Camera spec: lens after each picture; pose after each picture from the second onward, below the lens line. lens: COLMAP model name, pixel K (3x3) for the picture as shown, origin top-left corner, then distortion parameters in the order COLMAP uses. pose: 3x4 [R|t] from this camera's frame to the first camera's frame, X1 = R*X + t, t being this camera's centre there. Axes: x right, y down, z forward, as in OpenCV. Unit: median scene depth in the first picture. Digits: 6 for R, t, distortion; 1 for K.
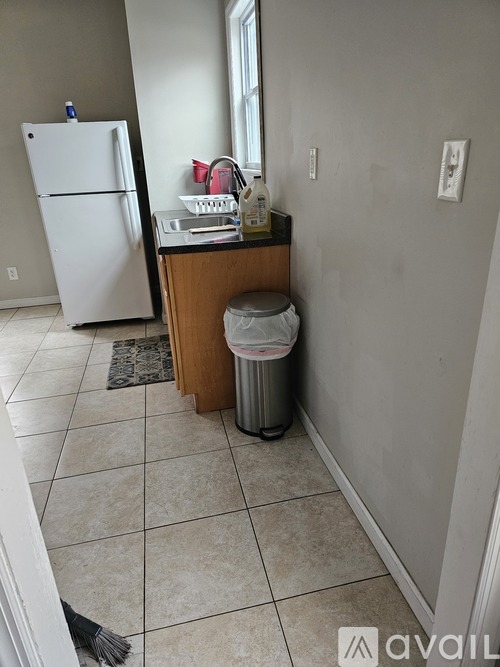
lens RADIAL K [[449.4, 0, 250.0], [0, 449.4, 333.5], [0, 0, 1]] dist [0.056982, -0.069433]
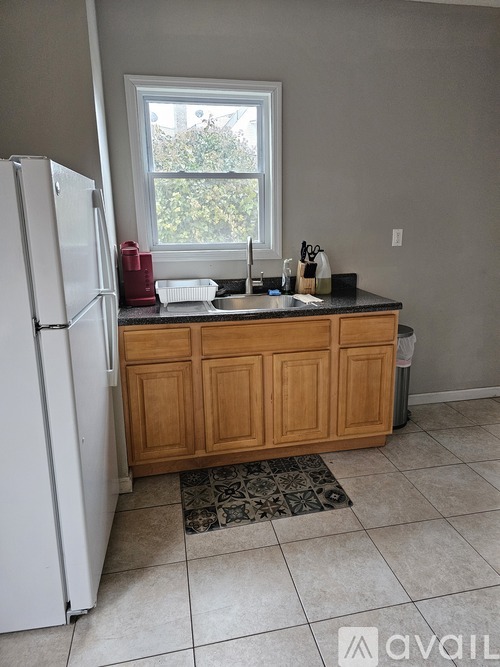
lens RADIAL K [[449.4, 0, 250.0], [0, 449.4, 333.5], [0, 0, 1]] dist [0.056982, -0.069433]
pose [[-0.001829, -0.196033, 0.980596, -0.955017], [0.381028, 0.906488, 0.181928, -0.337889], [-0.924562, 0.373967, 0.073036, 0.905022]]
